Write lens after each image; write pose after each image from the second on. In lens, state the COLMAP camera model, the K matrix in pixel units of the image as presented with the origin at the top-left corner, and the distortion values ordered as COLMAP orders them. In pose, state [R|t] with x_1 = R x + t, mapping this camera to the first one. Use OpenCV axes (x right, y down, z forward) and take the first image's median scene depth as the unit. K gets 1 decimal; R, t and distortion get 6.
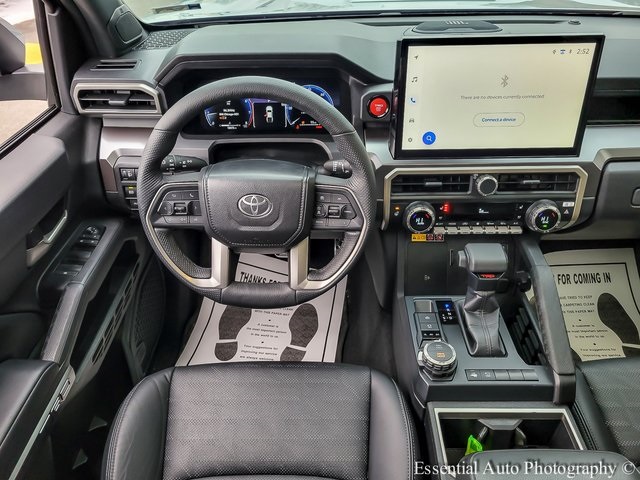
lens RADIAL K [[483.6, 0, 318.6], [0, 483.6, 243.6], [0, 0, 1]] dist [0.032819, -0.004666]
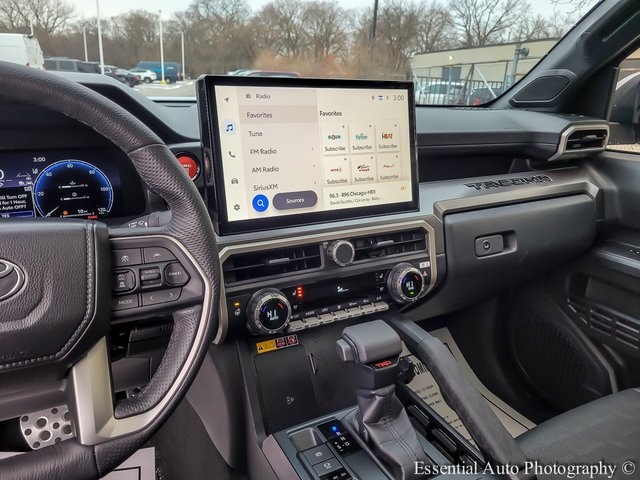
lens RADIAL K [[483.6, 0, 318.6], [0, 483.6, 243.6], [0, 0, 1]] dist [0.032819, -0.004666]
pose [[0.874747, -0.116980, 0.470247, -0.052967], [0.260611, 0.931701, -0.253012, 0.053542], [-0.408533, 0.343874, 0.845489, 0.342082]]
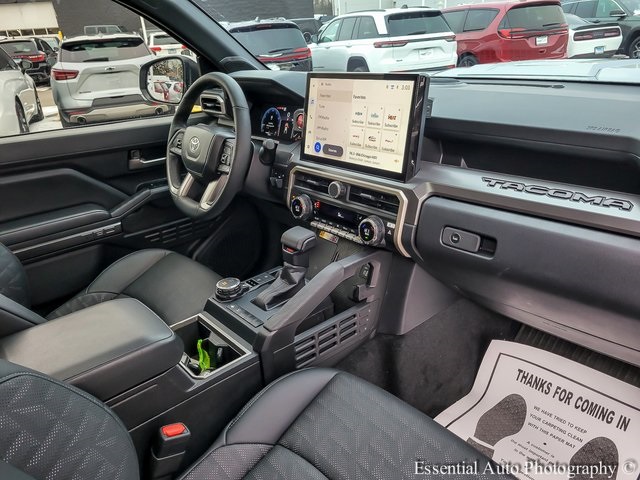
lens RADIAL K [[483.6, 0, 318.6], [0, 483.6, 243.6], [0, 0, 1]] dist [0.032819, -0.004666]
pose [[0.654766, 0.272984, -0.704812, 1.186745], [-0.411008, 0.911173, -0.028913, 0.053346], [0.634313, 0.308615, 0.708804, 0.157377]]
